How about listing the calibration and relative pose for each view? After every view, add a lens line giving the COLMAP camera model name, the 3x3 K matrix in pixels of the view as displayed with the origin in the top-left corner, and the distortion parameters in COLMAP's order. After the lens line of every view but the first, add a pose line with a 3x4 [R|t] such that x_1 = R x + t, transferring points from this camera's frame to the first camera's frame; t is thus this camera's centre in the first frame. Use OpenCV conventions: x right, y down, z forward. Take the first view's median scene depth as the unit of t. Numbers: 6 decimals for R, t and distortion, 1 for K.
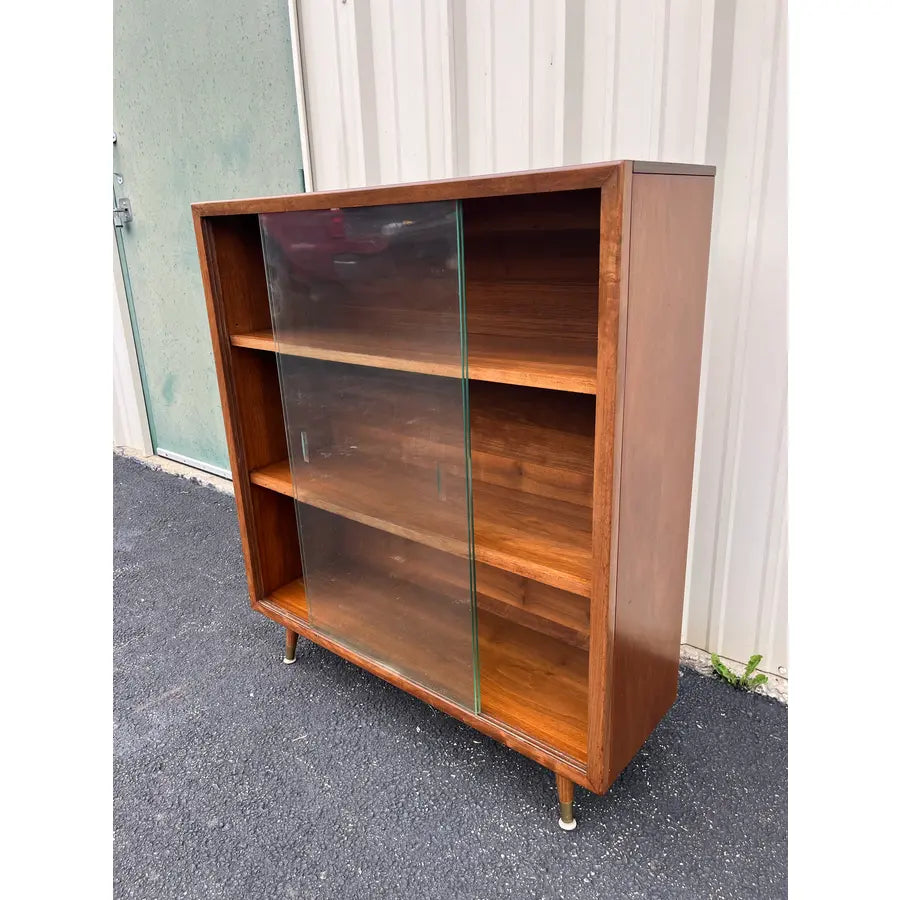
lens RADIAL K [[679.1, 0, 445.9], [0, 679.1, 448.6], [0, 0, 1]] dist [0.088818, -0.138279]
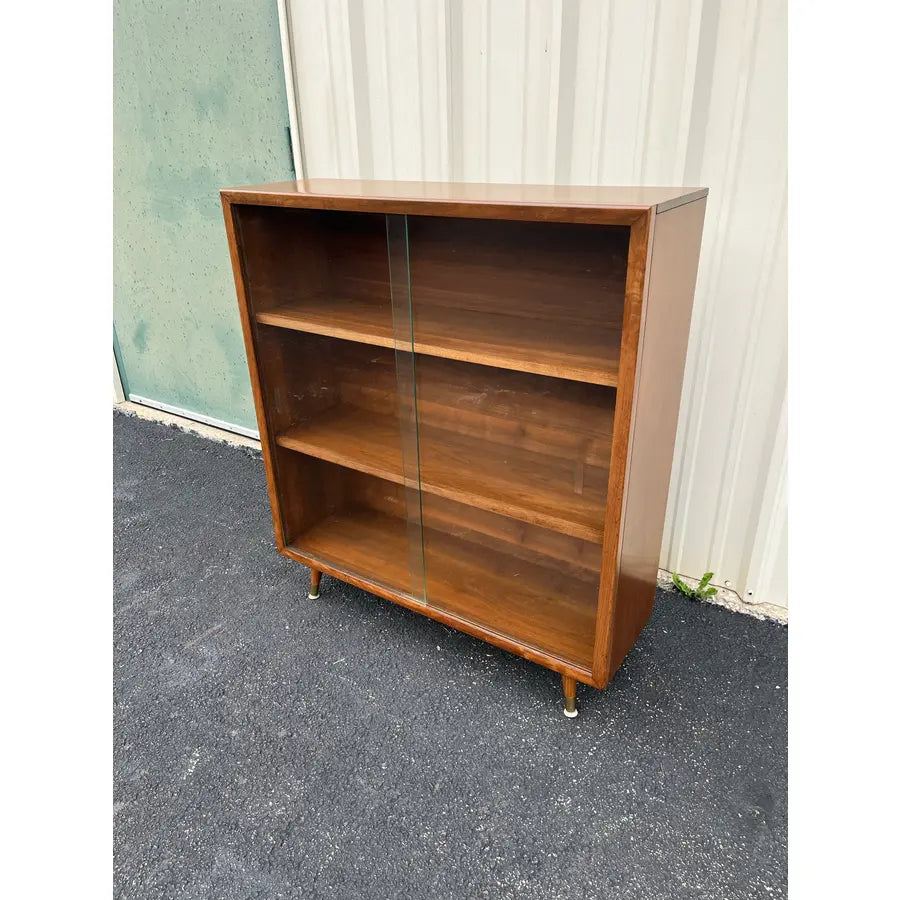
lens RADIAL K [[682.7, 0, 449.7], [0, 682.7, 458.8], [0, 0, 1]] dist [0.023753, -0.003597]
pose [[0.993964, -0.031869, 0.104977, -0.150906], [0.017412, 0.990576, 0.135853, -0.087697], [-0.108317, -0.133205, 0.985152, -0.146563]]
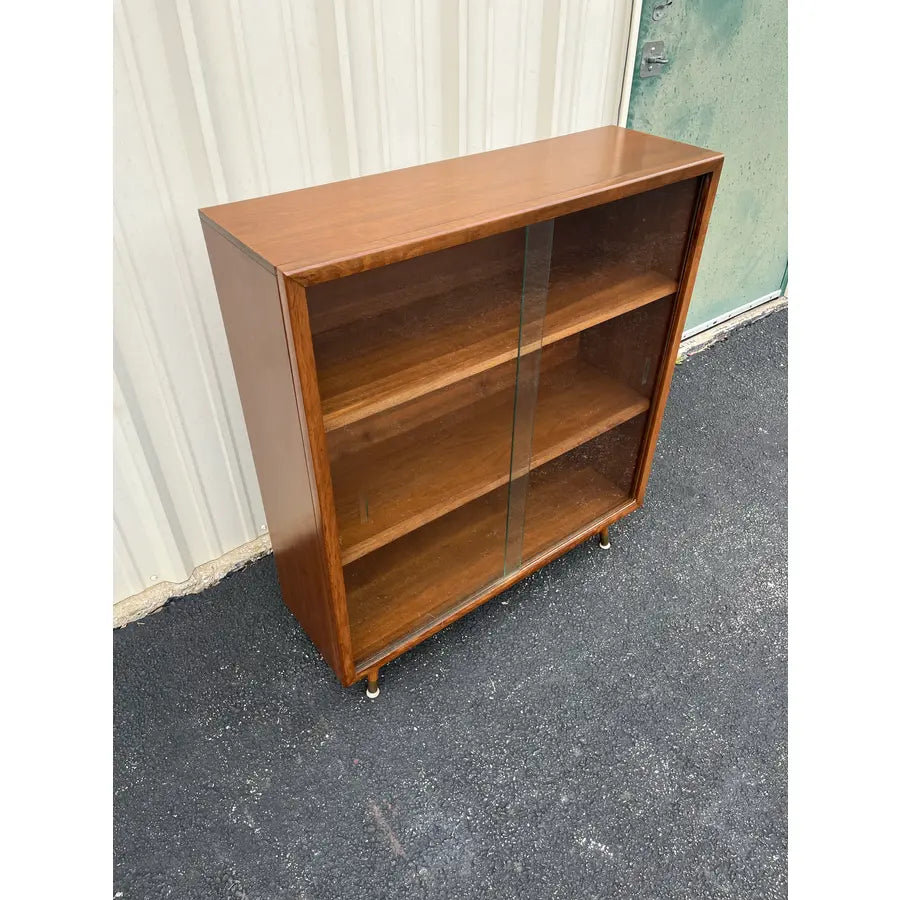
lens RADIAL K [[681.3, 0, 459.6], [0, 681.3, 440.2], [0, 0, 1]] dist [0.024226, -0.006143]
pose [[0.215449, -0.554635, 0.803717, -0.997663], [0.287187, 0.822637, 0.490706, -0.526739], [-0.933330, 0.125095, 0.336521, 0.689148]]
